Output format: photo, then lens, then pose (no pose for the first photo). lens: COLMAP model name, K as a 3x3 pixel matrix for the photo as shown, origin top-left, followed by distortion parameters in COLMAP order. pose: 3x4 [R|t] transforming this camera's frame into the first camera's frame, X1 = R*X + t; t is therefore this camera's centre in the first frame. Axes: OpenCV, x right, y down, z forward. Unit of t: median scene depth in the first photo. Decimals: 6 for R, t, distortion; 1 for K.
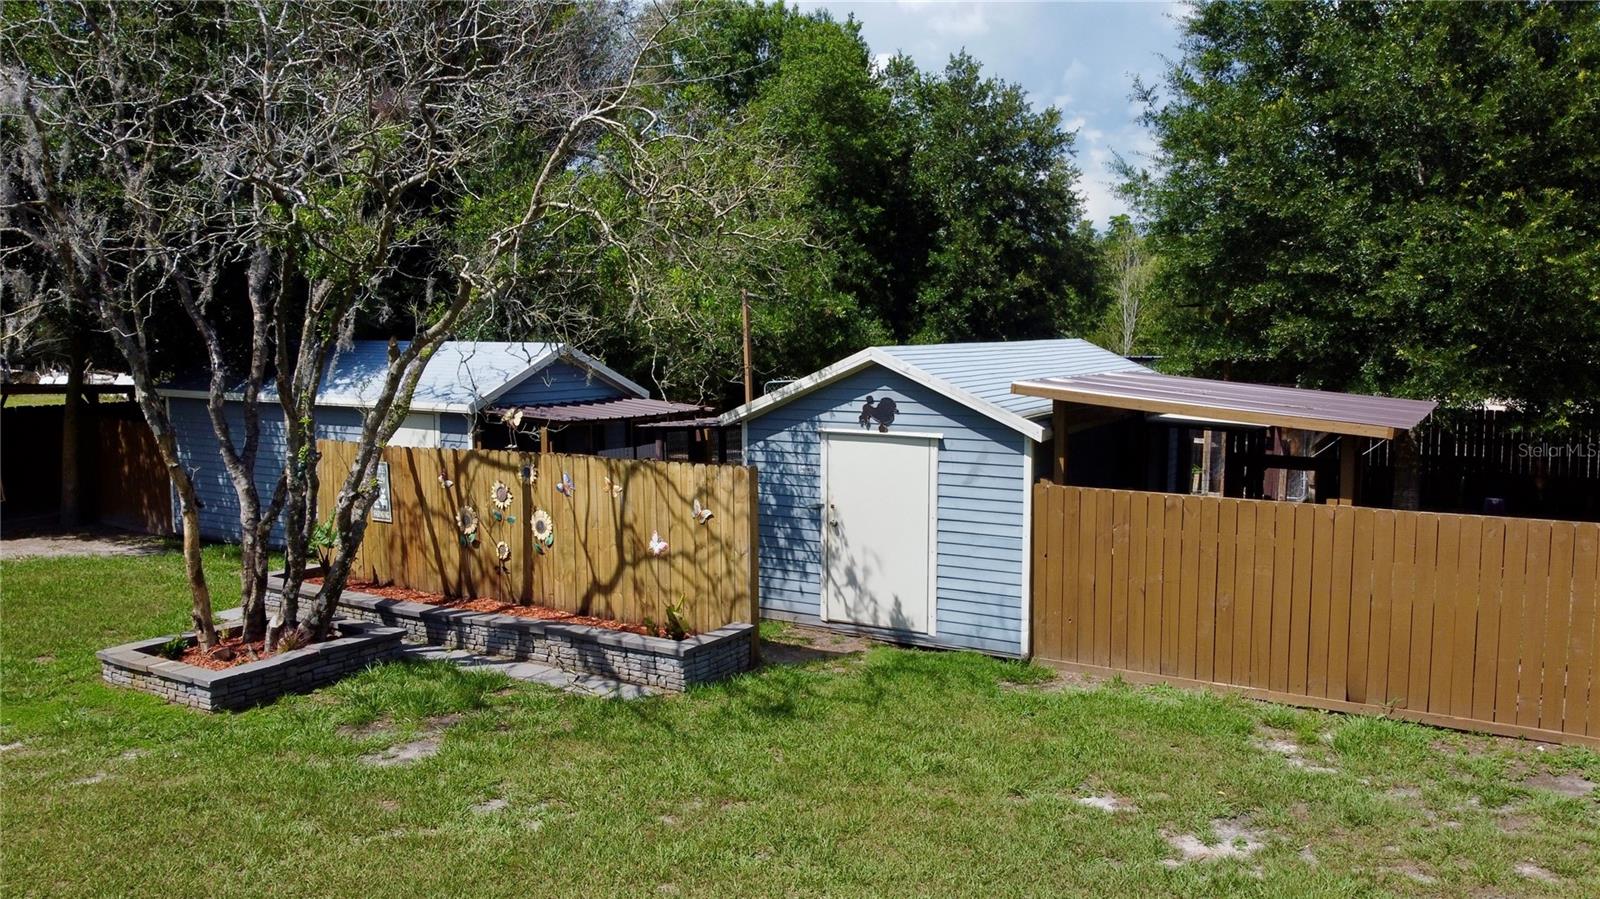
lens RADIAL K [[1220.9, 0, 800.0], [0, 1220.9, 449.5], [0, 0, 1]] dist [-0.001180, -0.000049]
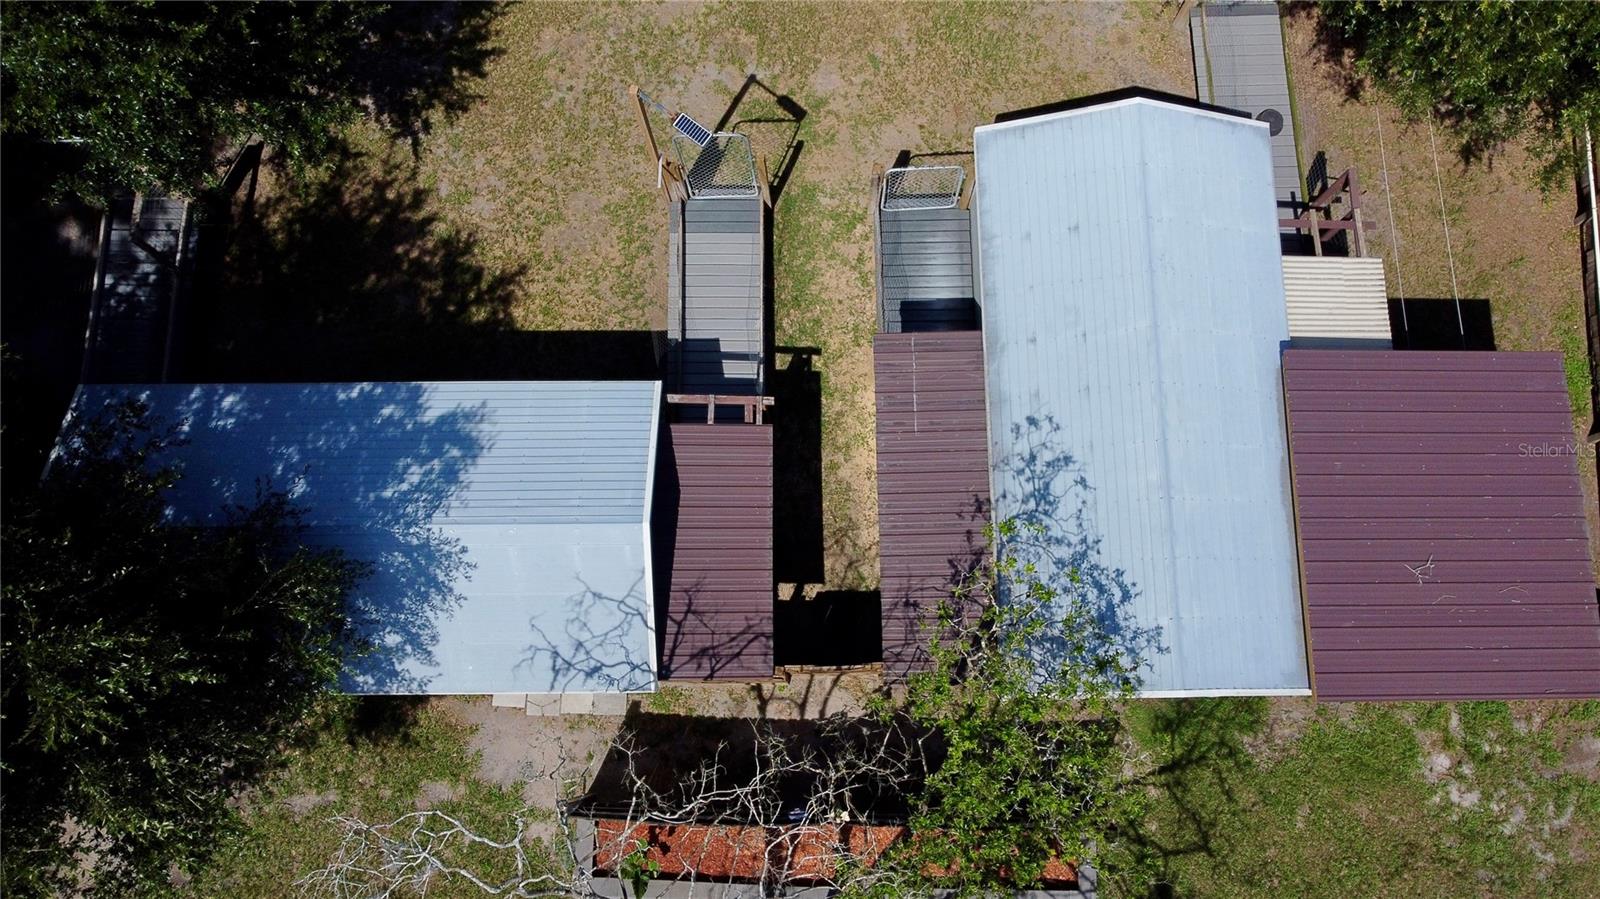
lens RADIAL K [[1180.3, 0, 800.0], [0, 1180.3, 449.5], [0, 0, 1]] dist [-0.004072, 0.003330]
pose [[0.855027, -0.509913, 0.094435, -0.221144], [0.058256, 0.275394, 0.959565, -1.177471], [-0.515301, -0.814952, 0.265175, 1.119812]]
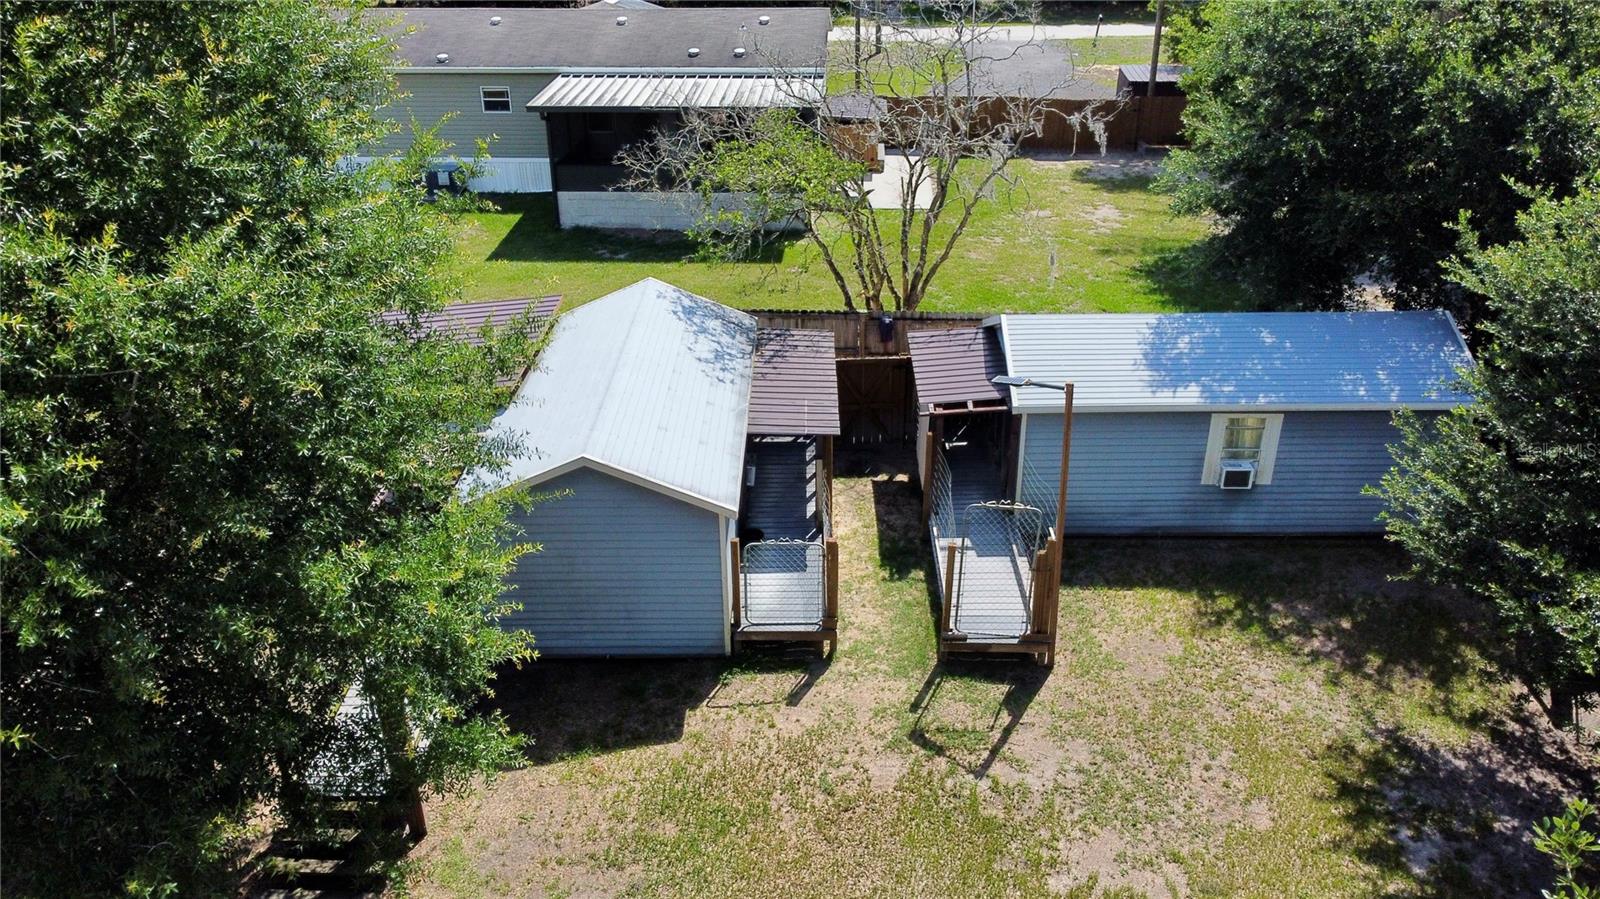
lens RADIAL K [[1221.4, 0, 800.4], [0, 1221.4, 453.6], [0, 0, 1]] dist [-0.006708, 0.003723]
pose [[-0.866241, 0.225096, -0.446047, 0.713589], [-0.043916, 0.855003, 0.516760, -0.783010], [0.497692, 0.467228, -0.730754, 2.550077]]
